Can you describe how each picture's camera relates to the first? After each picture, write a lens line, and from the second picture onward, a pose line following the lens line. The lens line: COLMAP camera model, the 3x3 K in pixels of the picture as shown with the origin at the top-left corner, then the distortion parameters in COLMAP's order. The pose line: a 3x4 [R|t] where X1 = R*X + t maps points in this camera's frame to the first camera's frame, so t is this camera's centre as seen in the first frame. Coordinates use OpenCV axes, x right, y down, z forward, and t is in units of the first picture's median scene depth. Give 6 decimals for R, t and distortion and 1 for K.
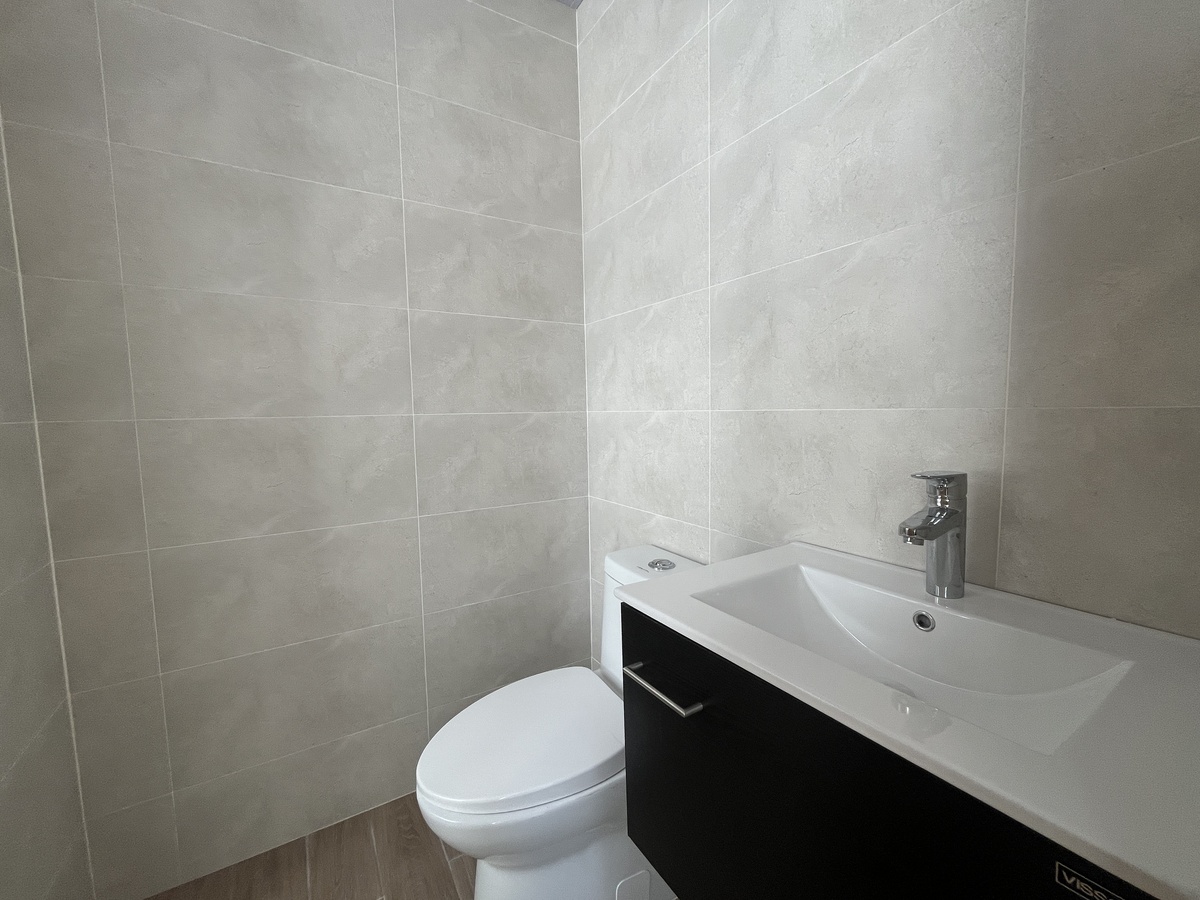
lens RADIAL K [[488.2, 0, 599.7], [0, 488.2, 452.1], [0, 0, 1]] dist [-0.001354, 0.000615]
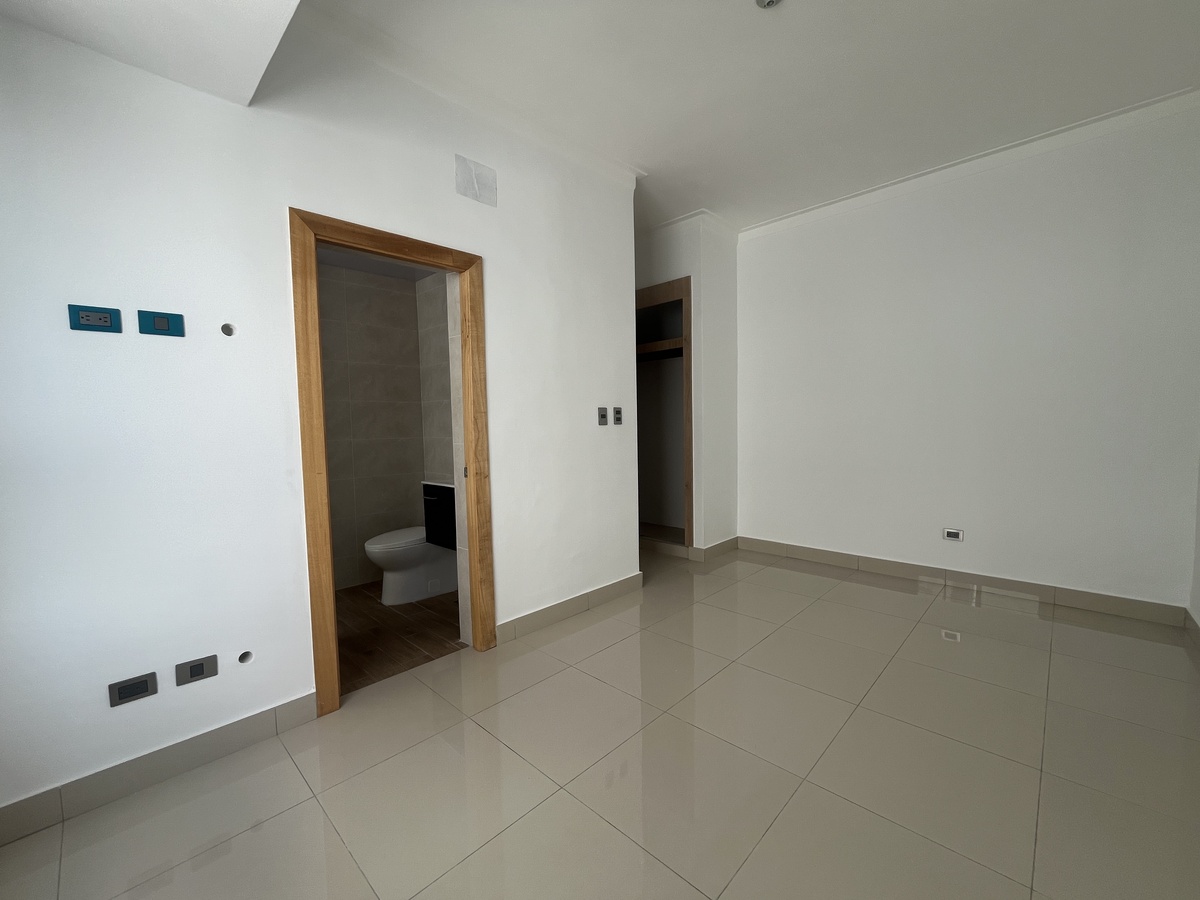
lens RADIAL K [[488.2, 0, 599.3], [0, 488.2, 450.5], [0, 0, 1]] dist [-0.001354, 0.000615]
pose [[0.967160, -0.016258, 0.253647, 0.224619], [0.026204, 0.999012, -0.035882, 0.103093], [-0.252813, 0.041350, 0.966631, -1.739125]]
